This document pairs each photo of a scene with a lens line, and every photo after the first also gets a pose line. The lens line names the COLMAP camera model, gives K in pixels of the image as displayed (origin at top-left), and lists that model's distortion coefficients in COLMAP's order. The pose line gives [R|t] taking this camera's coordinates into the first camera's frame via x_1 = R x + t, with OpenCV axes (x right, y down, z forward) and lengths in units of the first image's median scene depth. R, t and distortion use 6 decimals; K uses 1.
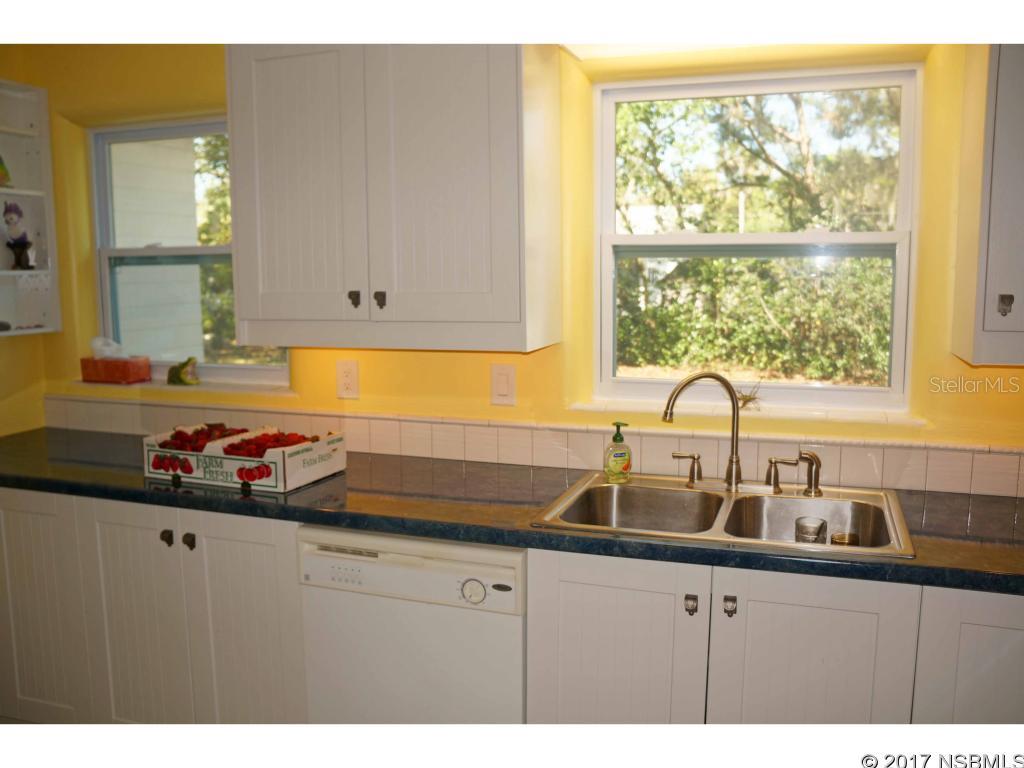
lens RADIAL K [[881.5, 0, 512.0], [0, 881.5, 384.0], [0, 0, 1]] dist [-0.104433, 0.000045]
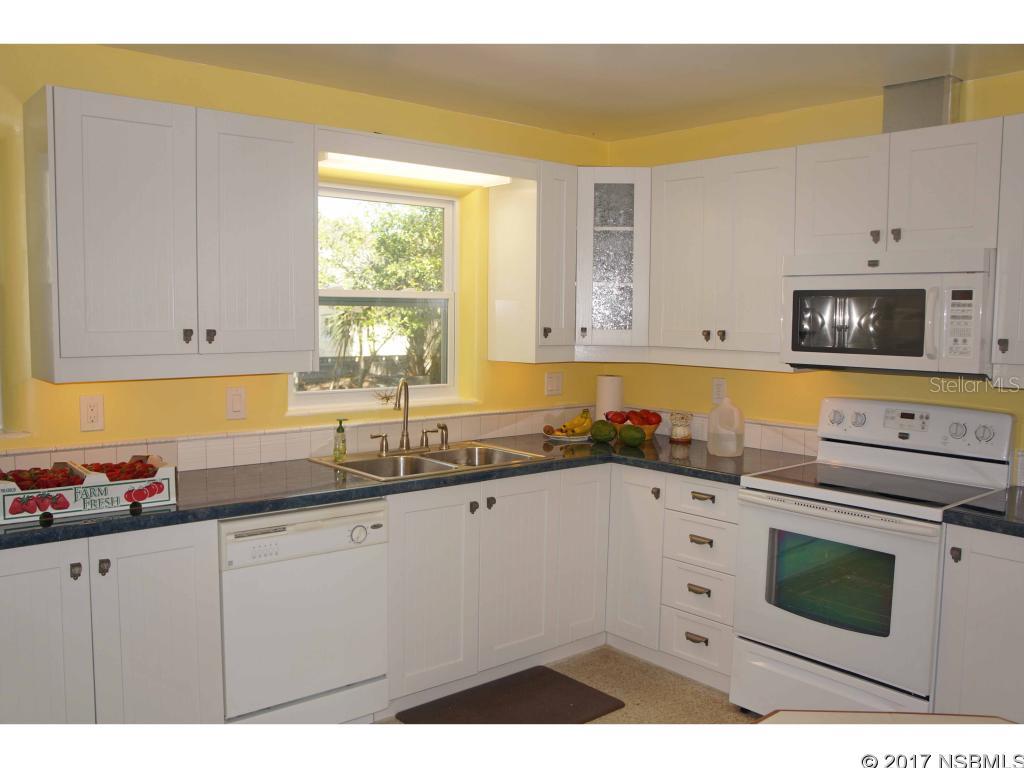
lens RADIAL K [[907.1, 0, 512.0], [0, 907.1, 384.0], [0, 0, 1]] dist [0.004477, 0.004249]
pose [[0.494570, -0.056862, 0.867276, -1.050240], [0.097437, 0.995195, 0.009685, -0.000770], [-0.863659, 0.079715, 0.497734, 0.011199]]
